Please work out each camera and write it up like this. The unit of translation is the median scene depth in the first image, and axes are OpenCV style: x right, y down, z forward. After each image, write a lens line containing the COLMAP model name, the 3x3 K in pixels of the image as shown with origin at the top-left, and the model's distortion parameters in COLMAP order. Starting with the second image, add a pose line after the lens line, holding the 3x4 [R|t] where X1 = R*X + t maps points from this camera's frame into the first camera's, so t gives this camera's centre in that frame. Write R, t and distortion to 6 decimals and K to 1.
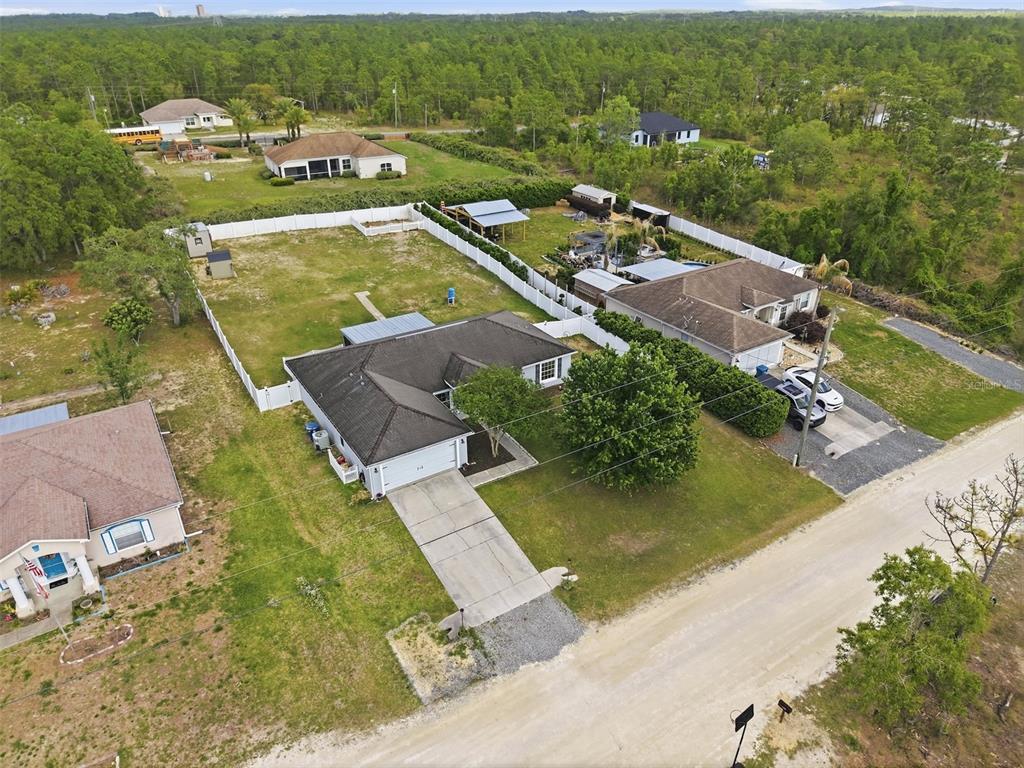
lens RADIAL K [[689.0, 0, 515.3], [0, 689.0, 386.1], [0, 0, 1]] dist [0.009625, -0.007659]
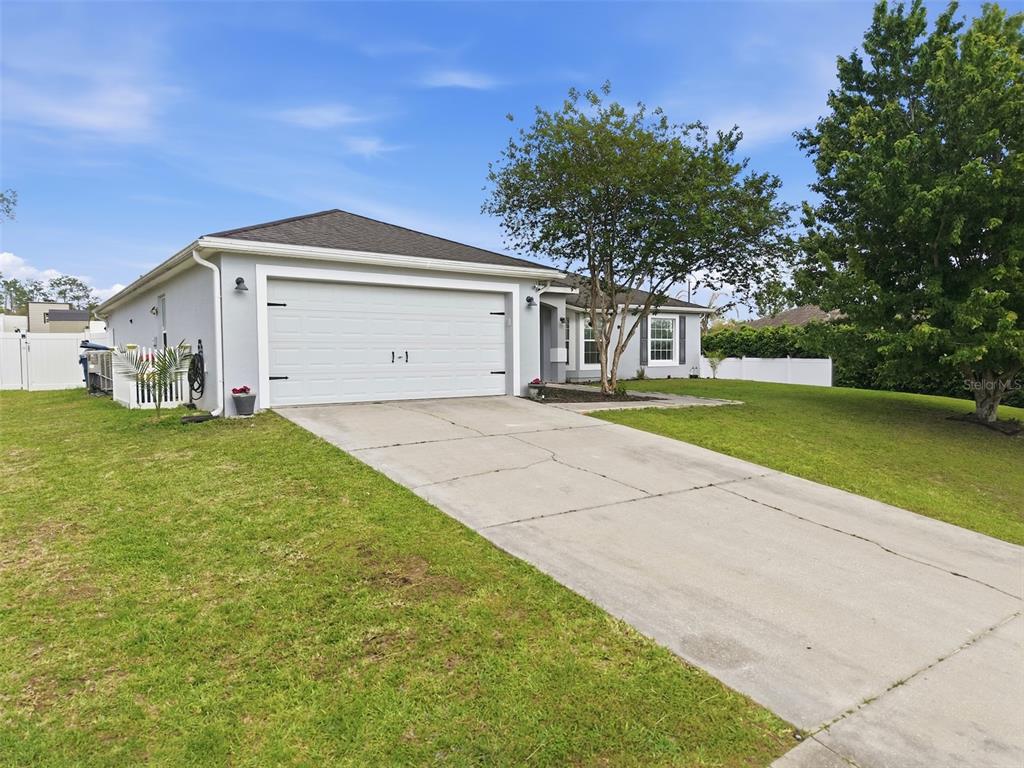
lens RADIAL K [[689.0, 0, 515.3], [0, 689.0, 386.1], [0, 0, 1]] dist [0.009625, -0.007659]
pose [[0.997957, -0.008069, 0.063373, -0.063597], [0.034653, 0.901749, -0.430869, 0.156263], [-0.053670, 0.432185, 0.900186, 0.431903]]
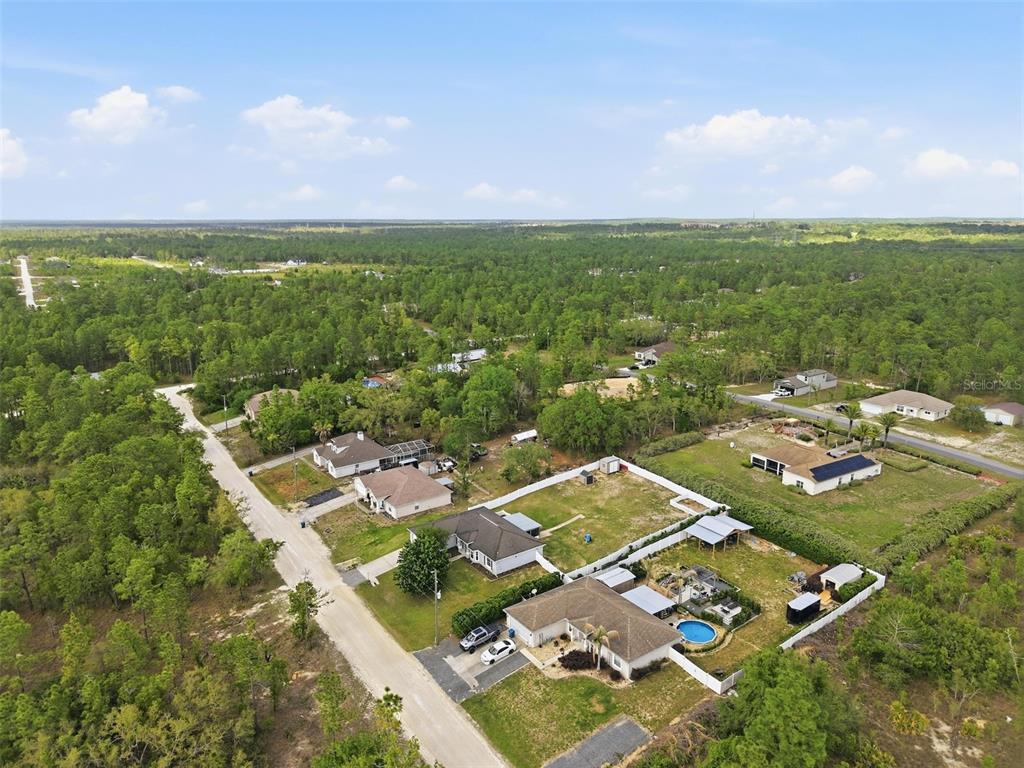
lens RADIAL K [[684.2, 0, 515.2], [0, 684.2, 388.4], [0, 0, 1]] dist [0.033383, -0.029877]
pose [[0.056413, 0.247073, -0.967353, 1.469521], [-0.471740, 0.860518, 0.192275, -0.694291], [0.879931, 0.445493, 0.165099, 0.347936]]
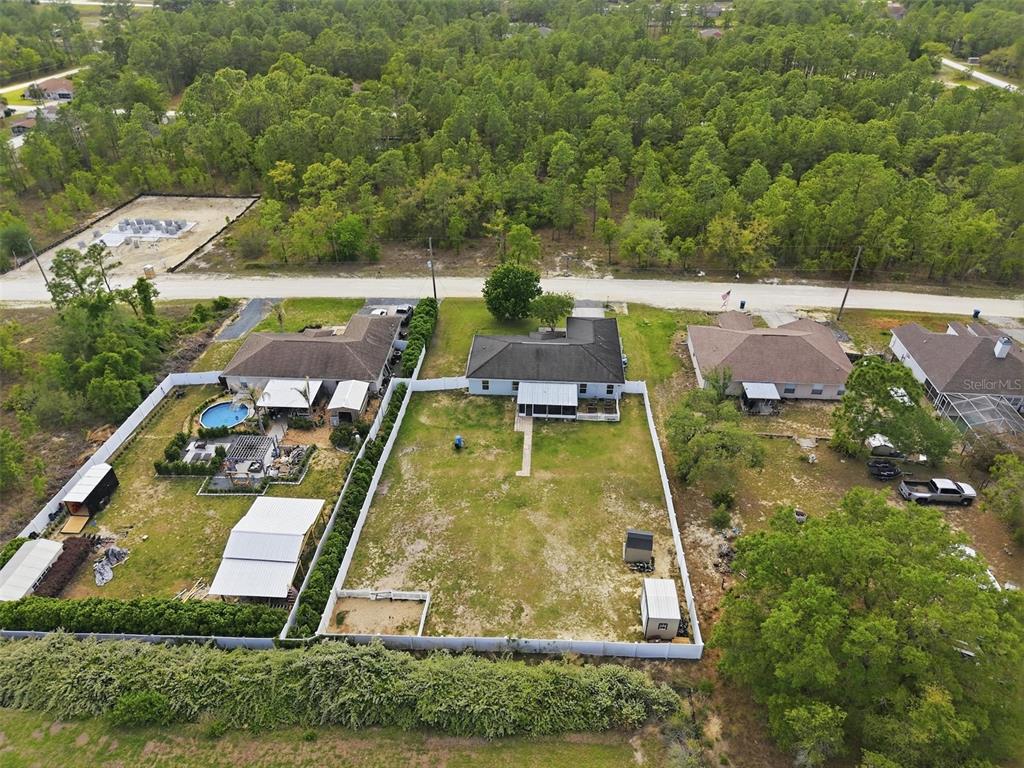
lens RADIAL K [[684.2, 0, 515.2], [0, 684.2, 388.4], [0, 0, 1]] dist [0.033383, -0.029877]
pose [[-0.813622, -0.332492, 0.476937, -0.642289], [0.275857, 0.501340, 0.820098, -1.018622], [-0.511784, 0.798816, -0.316181, 1.184781]]
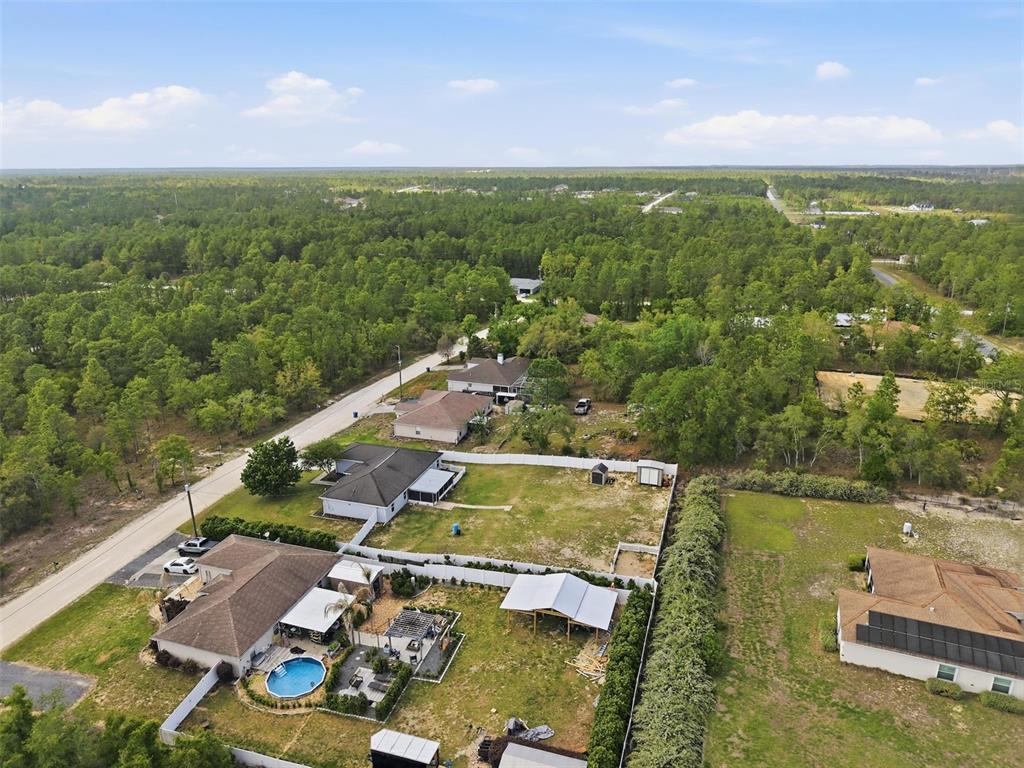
lens RADIAL K [[684.2, 0, 515.2], [0, 684.2, 388.4], [0, 0, 1]] dist [0.033383, -0.029877]
pose [[-0.765833, 0.205656, -0.609266, 0.550621], [-0.300285, 0.723451, 0.621649, -1.145403], [0.568620, 0.659033, -0.492288, 1.478693]]
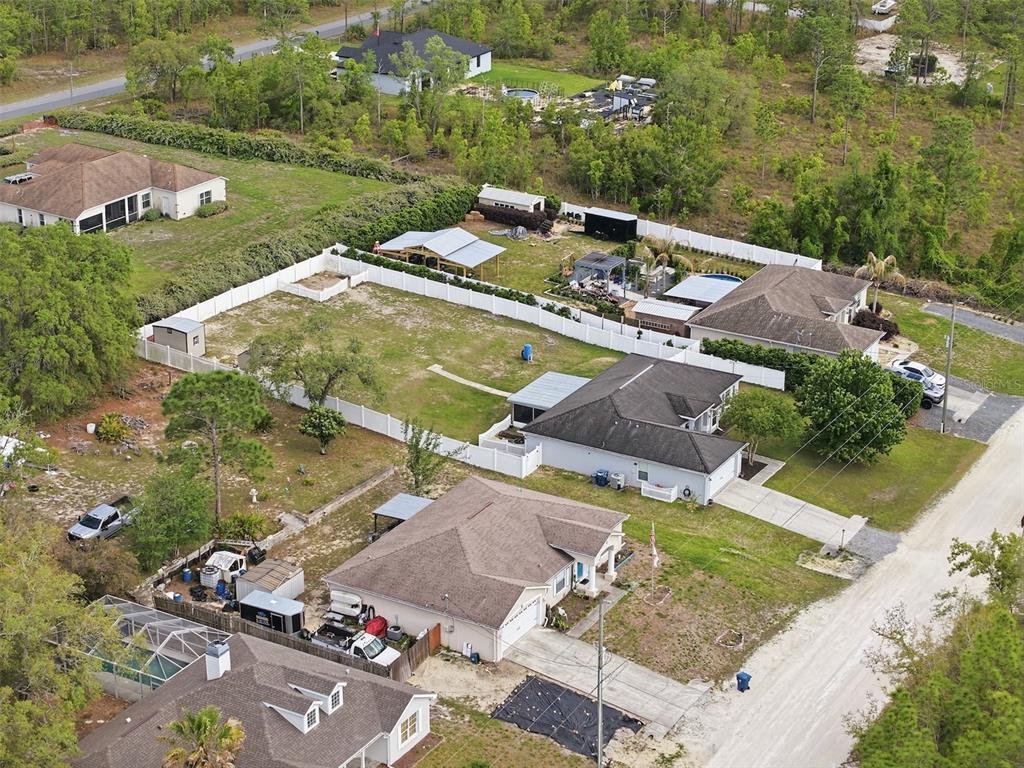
lens RADIAL K [[2051.6, 0, 512.0], [0, 2051.6, 384.0], [0, 0, 1]] dist [-0.144403, 0.027677]
pose [[0.884087, -0.166299, 0.436733, -1.208727], [0.212450, 0.975410, -0.058650, 0.053605], [-0.416240, 0.144636, 0.897677, -1.279404]]
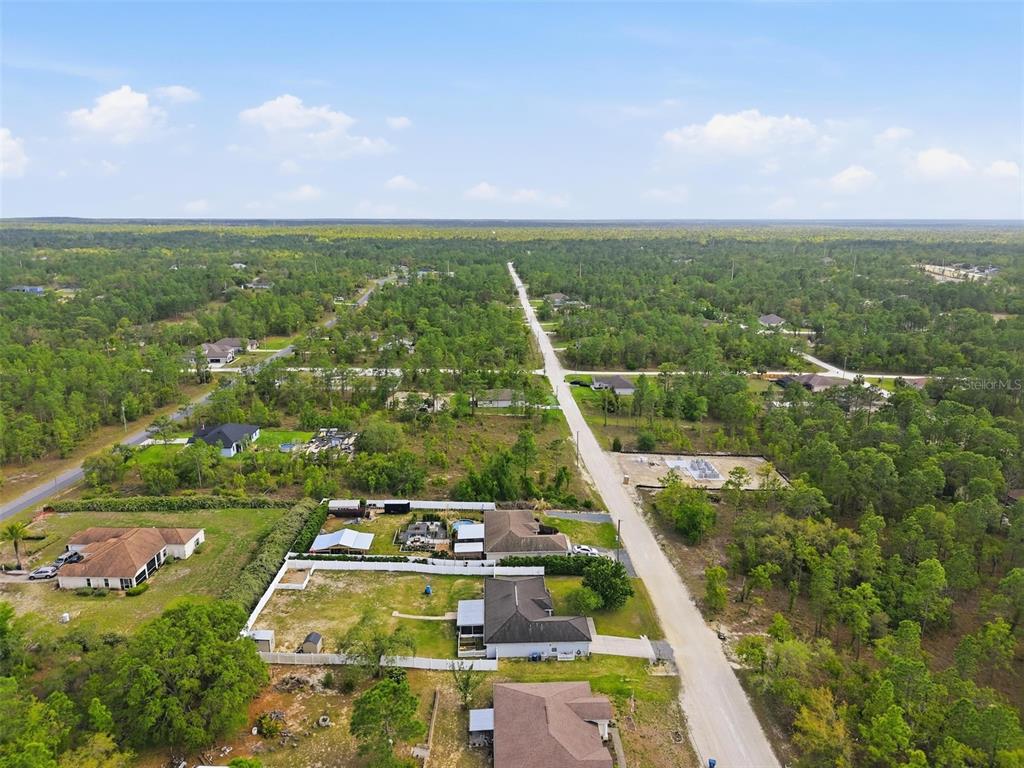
lens RADIAL K [[689.0, 0, 515.3], [0, 689.0, 386.1], [0, 0, 1]] dist [0.009625, -0.007659]
pose [[0.499163, -0.203784, 0.842204, -1.318838], [0.409309, 0.912133, -0.021887, -0.462252], [-0.763743, 0.355647, 0.538714, -0.304904]]
